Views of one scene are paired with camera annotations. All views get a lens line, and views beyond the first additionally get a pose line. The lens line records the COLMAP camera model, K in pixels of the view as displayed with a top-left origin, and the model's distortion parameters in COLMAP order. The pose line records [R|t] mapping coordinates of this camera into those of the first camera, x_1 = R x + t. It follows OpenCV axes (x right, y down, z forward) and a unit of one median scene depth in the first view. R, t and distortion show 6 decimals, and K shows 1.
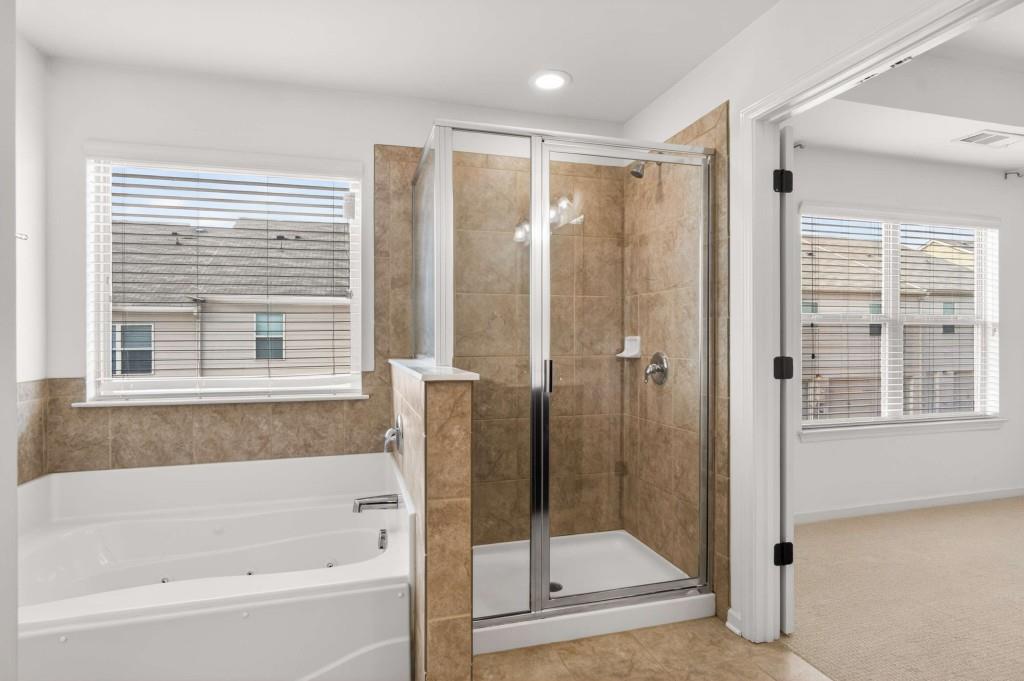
lens RADIAL K [[548.1, 0, 509.1], [0, 548.1, 341.3], [0, 0, 1]] dist [-0.001959, -0.002491]
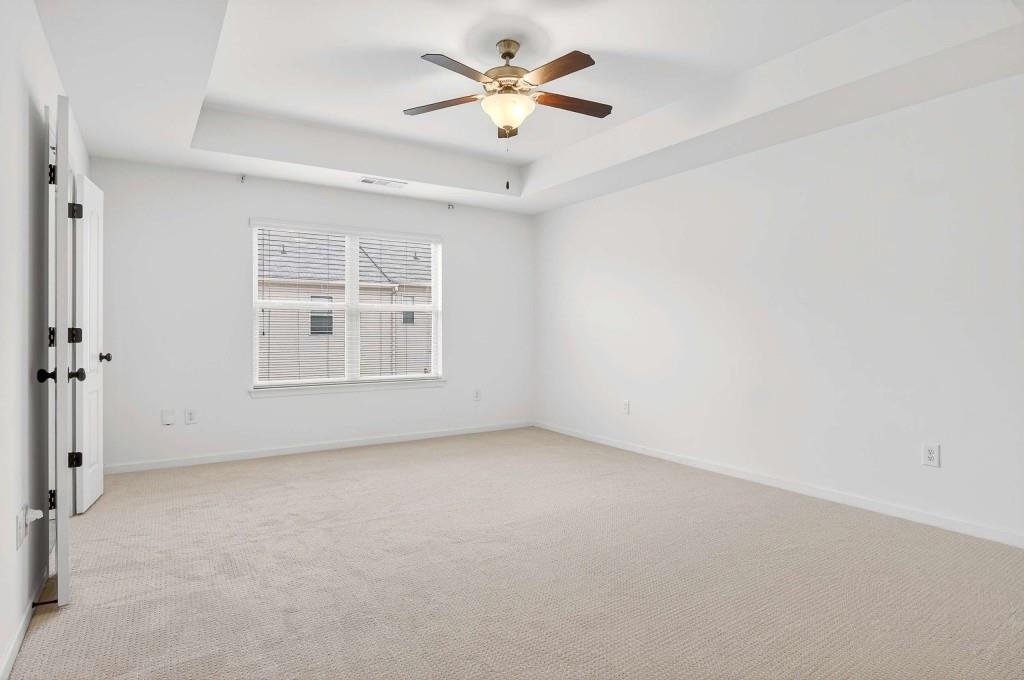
lens RADIAL K [[548.1, 0, 504.7], [0, 548.1, 339.0], [0, 0, 1]] dist [-0.001959, -0.002491]
pose [[0.966981, -0.005333, 0.254794, 1.034265], [0.002753, 0.999941, 0.010480, 0.037311], [-0.254835, -0.009433, 0.966939, -0.610404]]
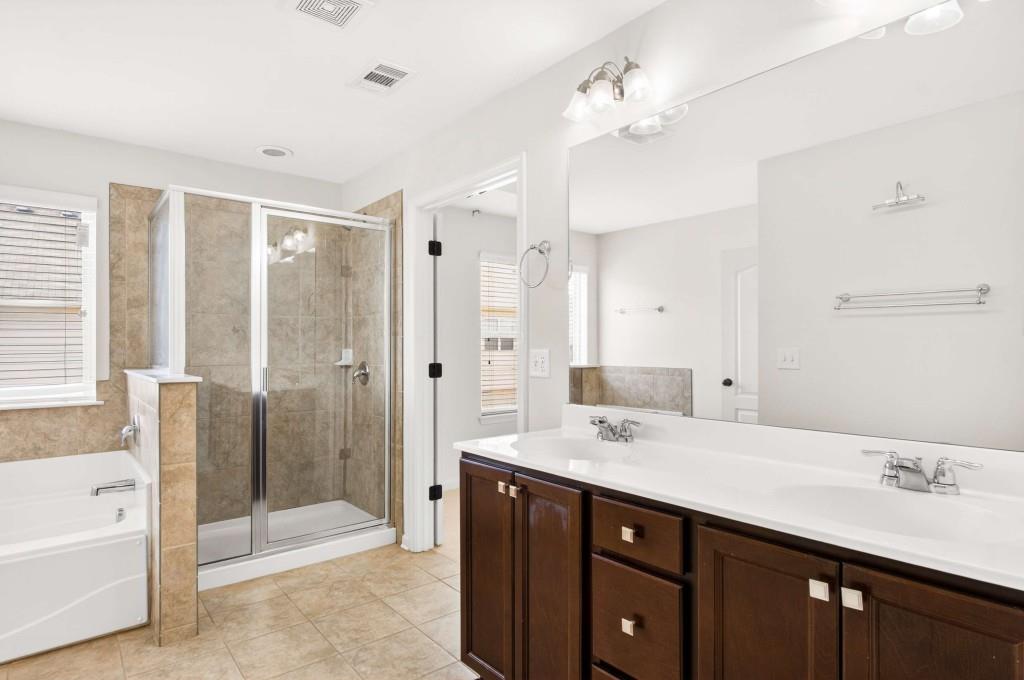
lens RADIAL K [[548.1, 0, 511.6], [0, 548.1, 347.0], [0, 0, 1]] dist [-0.001959, -0.002491]
pose [[0.915850, -0.001142, 0.401518, 0.067564], [0.002746, 0.999990, -0.003418, -0.008924], [-0.401510, 0.004233, 0.915845, -0.399169]]
